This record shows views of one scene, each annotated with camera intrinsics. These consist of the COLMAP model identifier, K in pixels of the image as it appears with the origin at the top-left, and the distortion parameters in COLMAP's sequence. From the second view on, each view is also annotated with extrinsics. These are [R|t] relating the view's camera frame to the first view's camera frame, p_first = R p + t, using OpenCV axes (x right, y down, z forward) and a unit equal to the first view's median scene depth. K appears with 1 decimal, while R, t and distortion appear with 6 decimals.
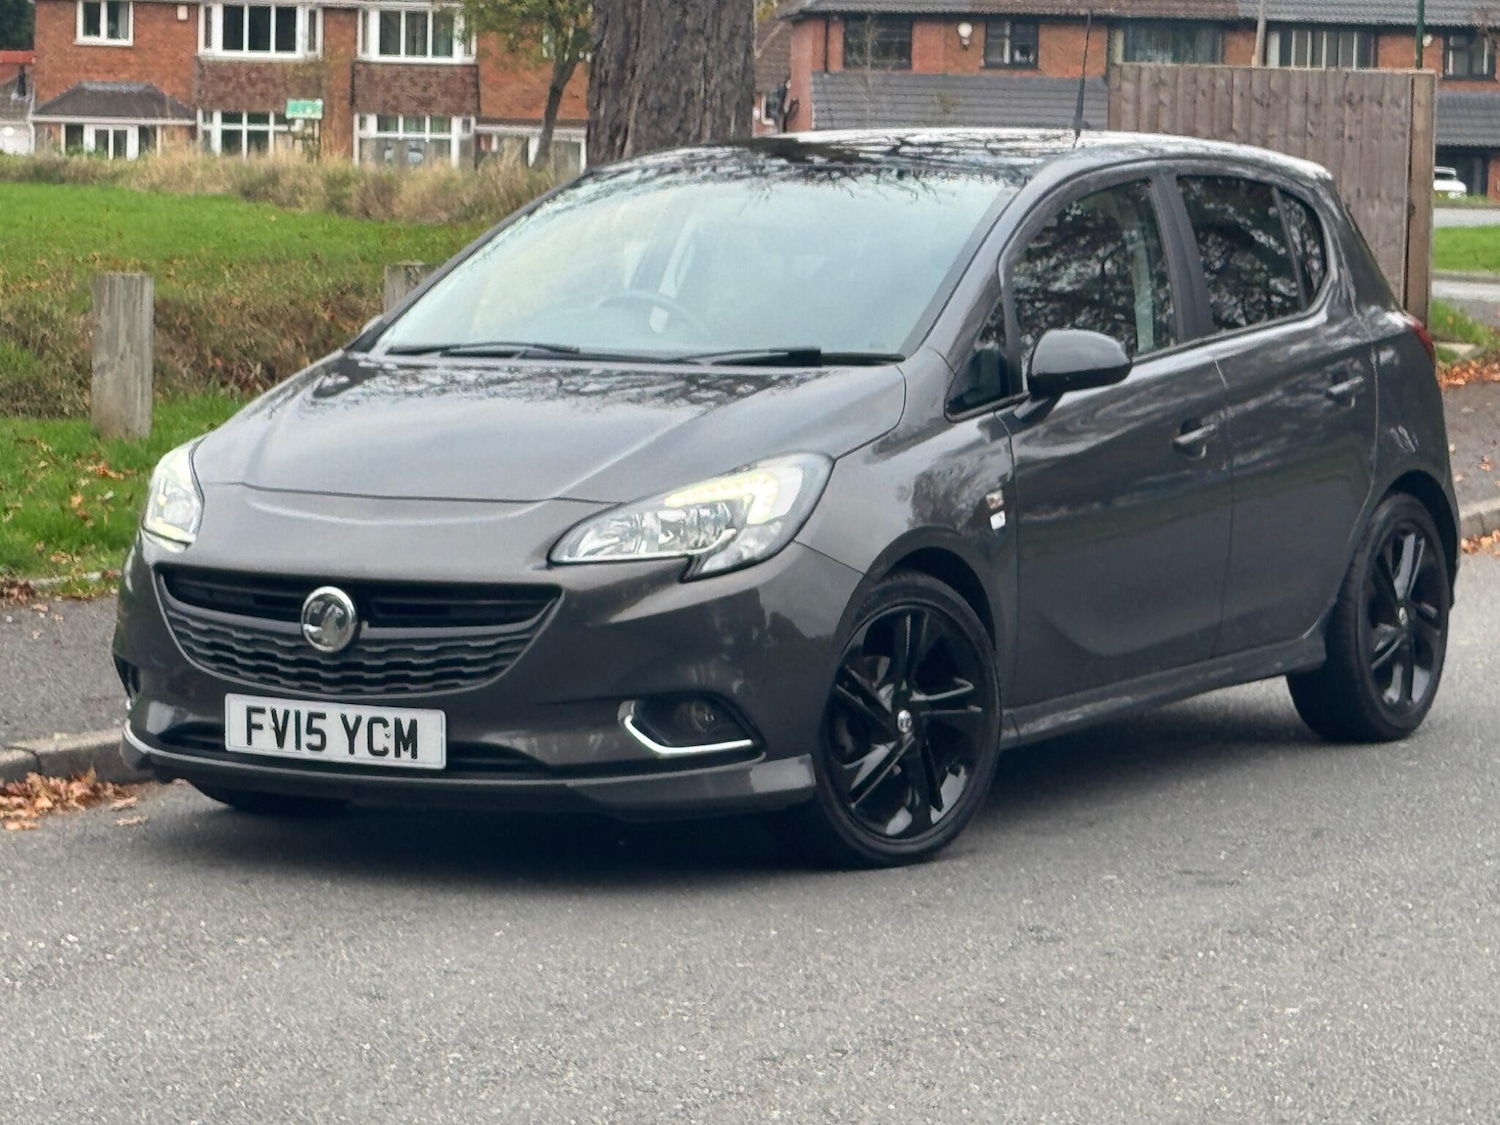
lens RADIAL K [[5275.1, 0, 759.6], [0, 5275.1, 560.6], [0, 0, 1]] dist [0.074611, 2.746401]
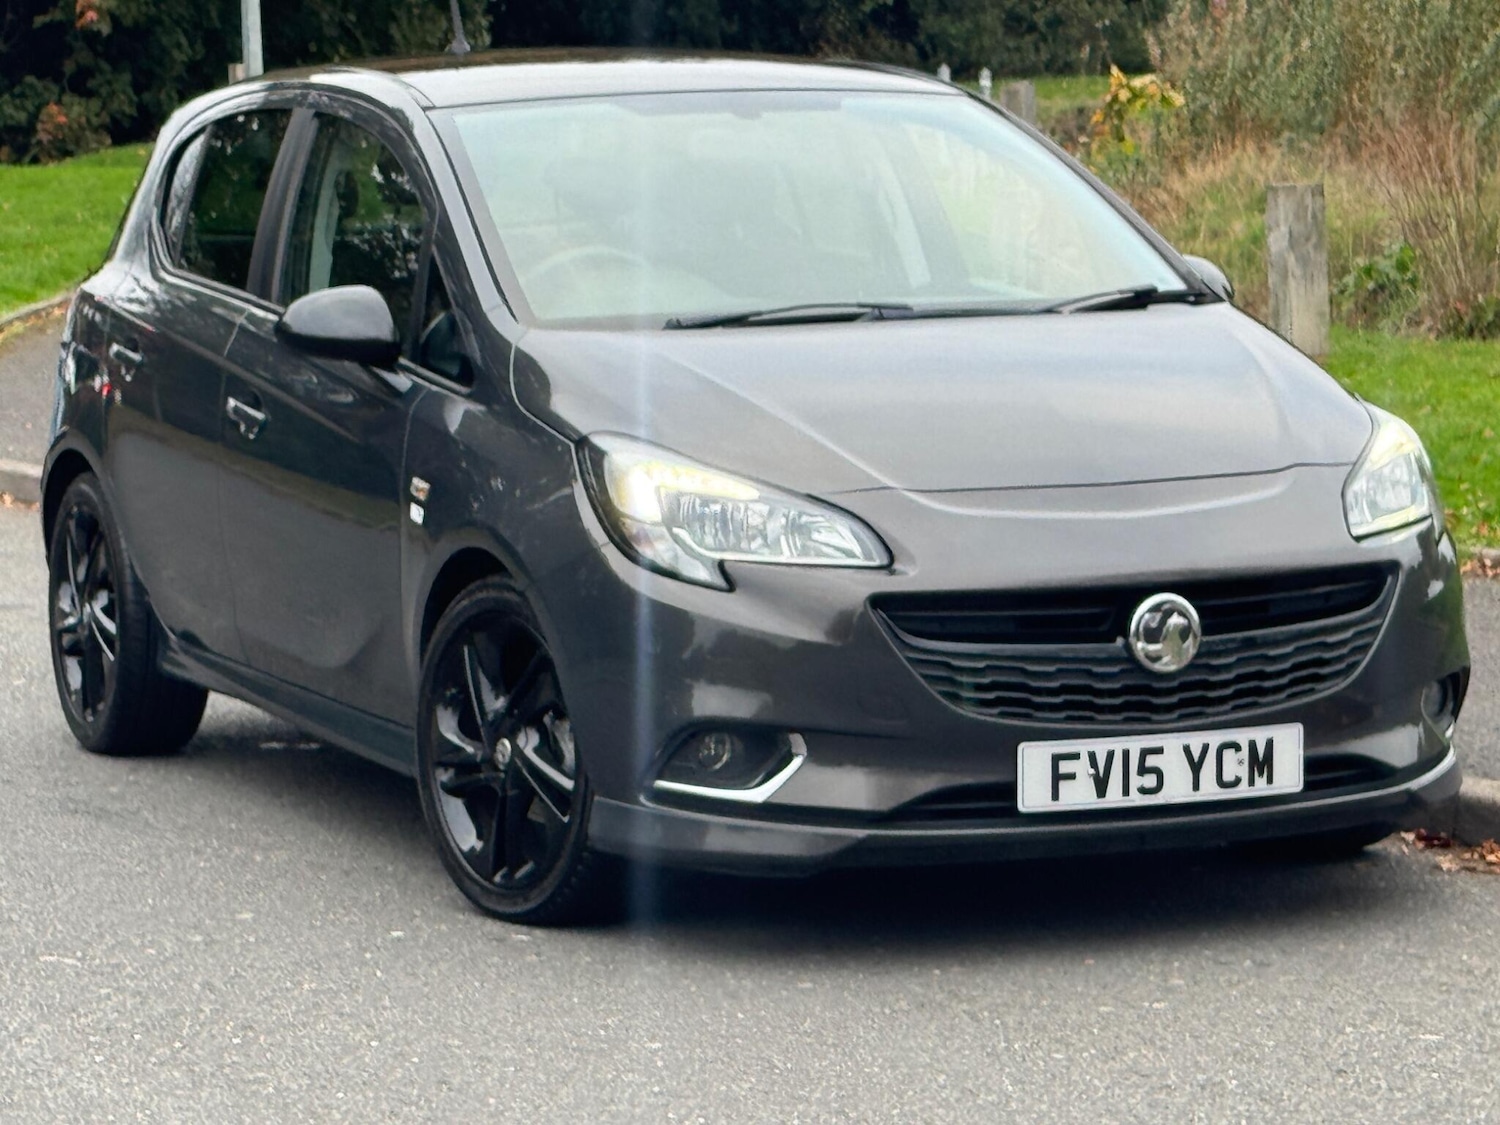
lens RADIAL K [[5275.1, 0, 759.6], [0, 5275.1, 560.6], [0, 0, 1]] dist [0.074611, 2.746401]
pose [[0.600811, -0.093504, 0.793904, -0.765481], [0.091463, 0.994654, 0.047931, -0.044906], [-0.794141, 0.043815, 0.606152, 0.544311]]
